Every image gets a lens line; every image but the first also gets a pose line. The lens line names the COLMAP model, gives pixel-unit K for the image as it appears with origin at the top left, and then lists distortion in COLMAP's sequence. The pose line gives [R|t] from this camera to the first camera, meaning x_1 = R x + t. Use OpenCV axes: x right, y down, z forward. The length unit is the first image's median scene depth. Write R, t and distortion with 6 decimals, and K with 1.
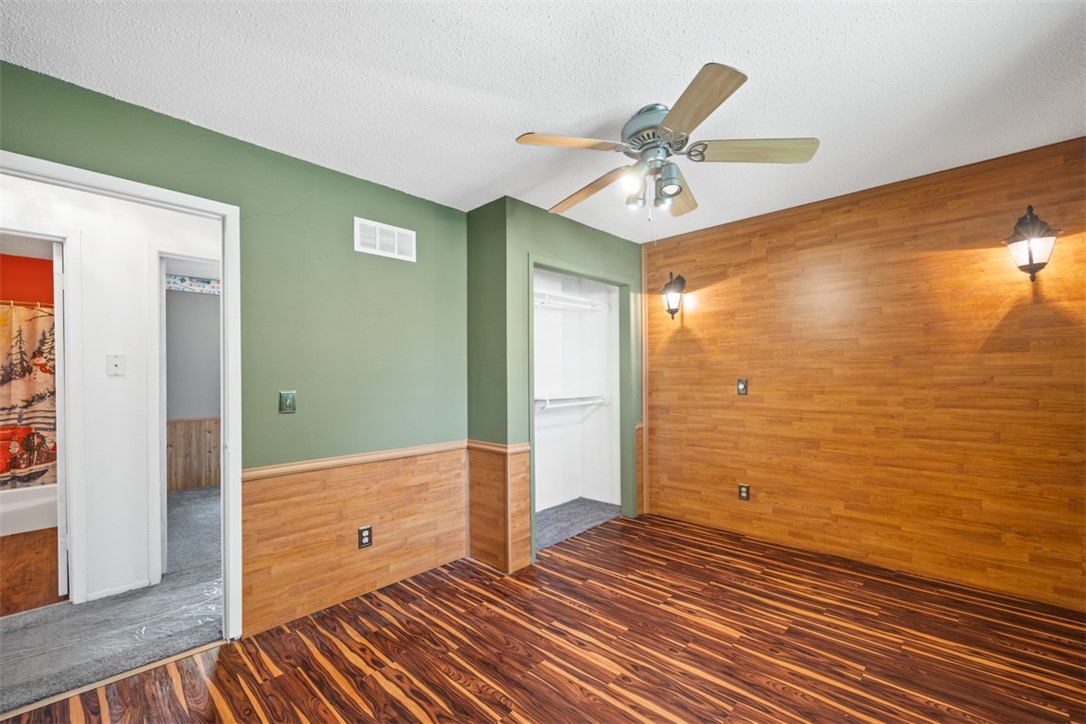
lens RADIAL K [[447.9, 0, 536.6], [0, 447.9, 378.1], [0, 0, 1]] dist [-0.001451, -0.000098]
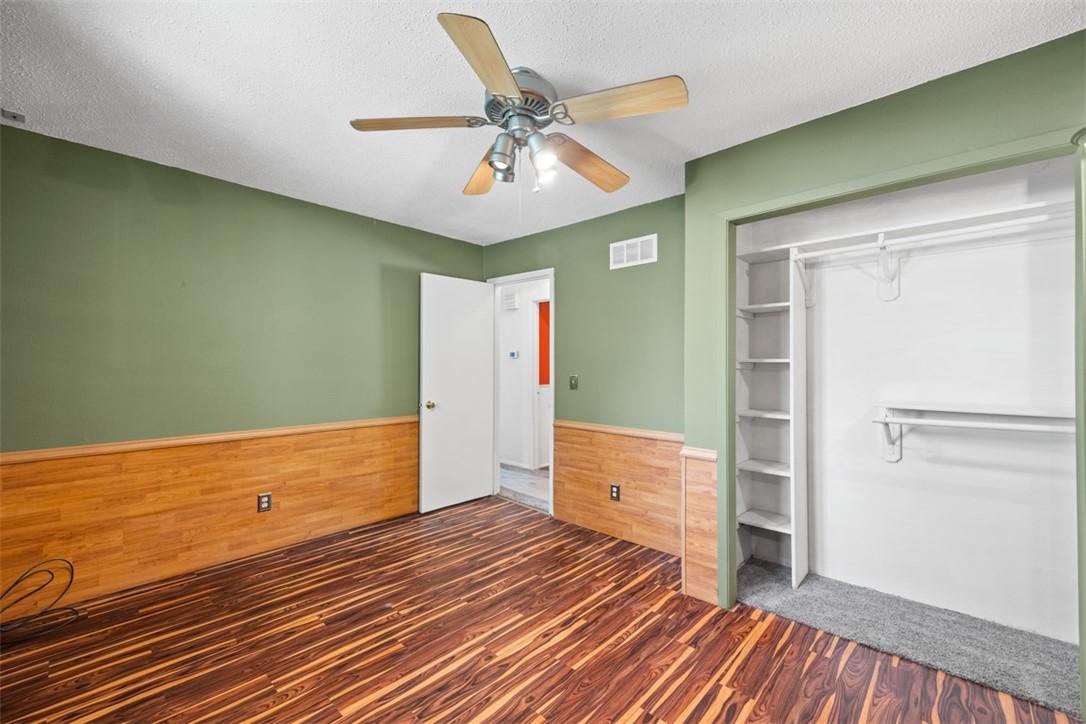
lens RADIAL K [[434.2, 0, 543.0], [0, 434.2, 362.0], [0, 0, 1]] dist [0.000251, 0.000133]
pose [[0.030159, 0.002537, -0.999542, 0.839518], [-0.005320, 0.999983, 0.002377, -0.017074], [0.999531, 0.005246, 0.030172, 0.752018]]
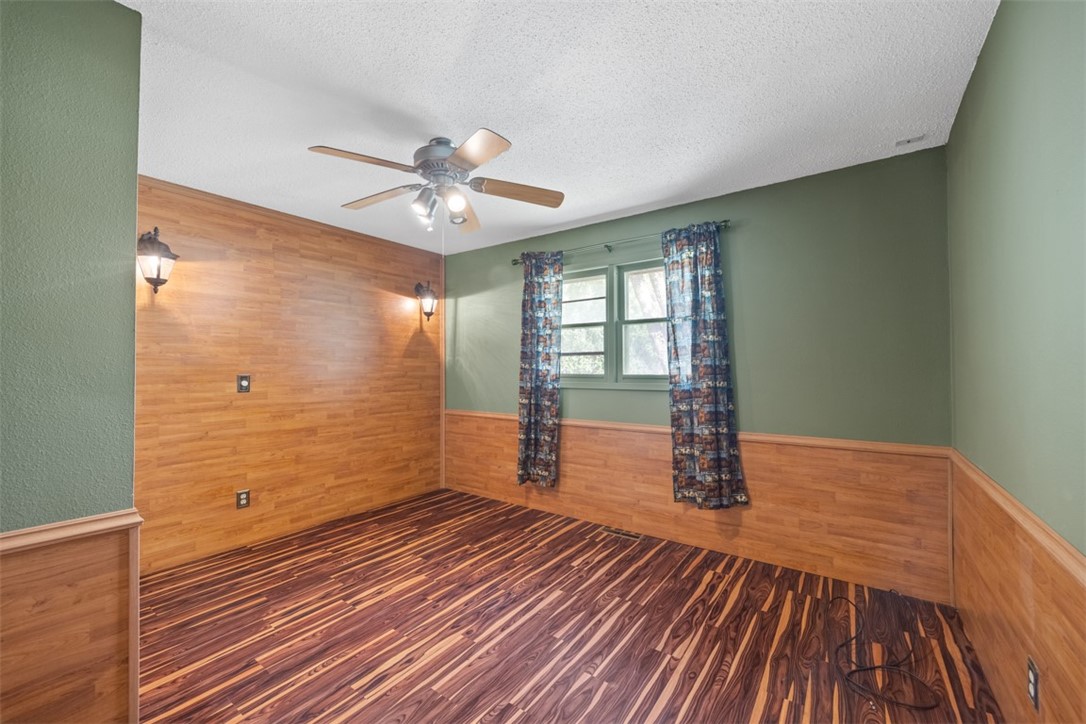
lens RADIAL K [[443.4, 0, 543.0], [0, 443.4, 362.0], [0, 0, 1]] dist [-0.000461, -0.000048]
pose [[-0.148756, 0.026029, 0.988531, -0.669819], [0.009918, 0.999643, -0.024829, 0.005163], [-0.988824, 0.006111, -0.148961, 0.673314]]
